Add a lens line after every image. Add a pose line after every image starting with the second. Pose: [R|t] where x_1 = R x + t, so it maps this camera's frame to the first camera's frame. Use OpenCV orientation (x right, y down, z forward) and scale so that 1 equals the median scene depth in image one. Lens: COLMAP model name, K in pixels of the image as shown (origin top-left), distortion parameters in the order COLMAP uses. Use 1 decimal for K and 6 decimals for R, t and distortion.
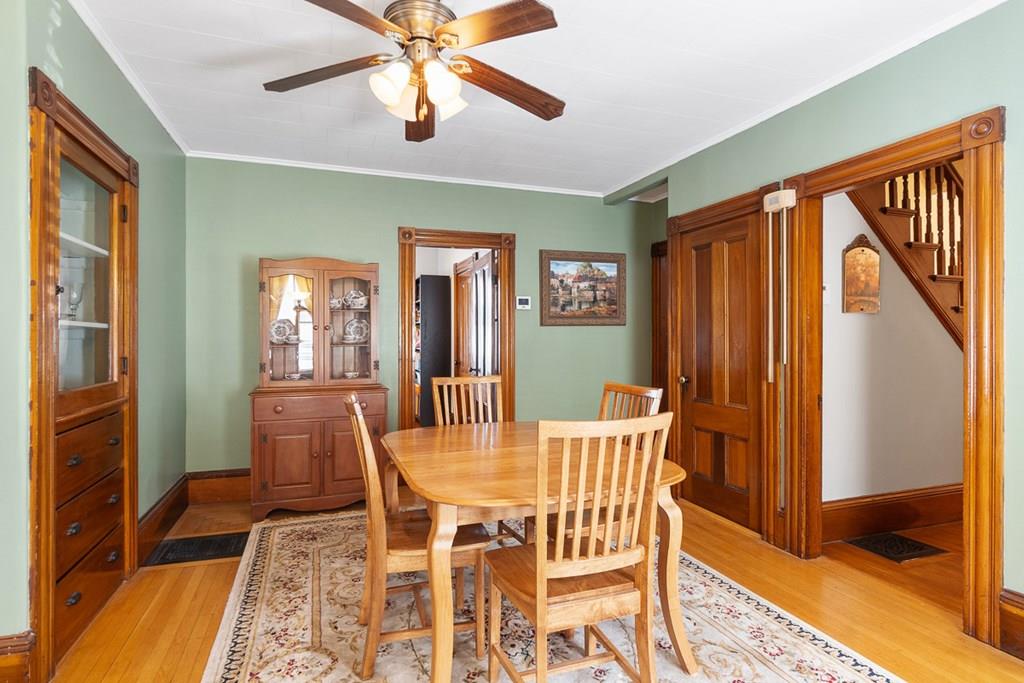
lens RADIAL K [[551.9, 0, 511.9], [0, 551.9, 336.2], [0, 0, 1]] dist [-0.006047, 0.002438]
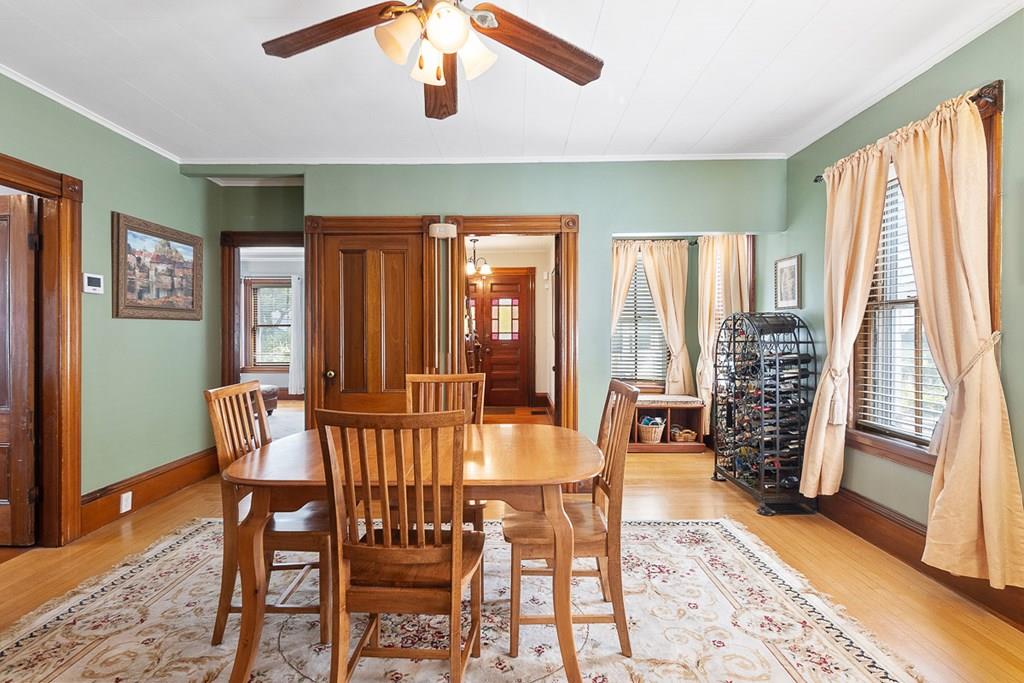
lens RADIAL K [[515.5, 0, 515.8], [0, 515.5, 337.9], [0, 0, 1]] dist [0.005290, 0.000618]
pose [[0.314152, -0.002482, 0.949369, -0.419144], [0.002066, 0.999996, 0.001931, 0.007296], [-0.949370, 0.001355, 0.314156, 0.288339]]
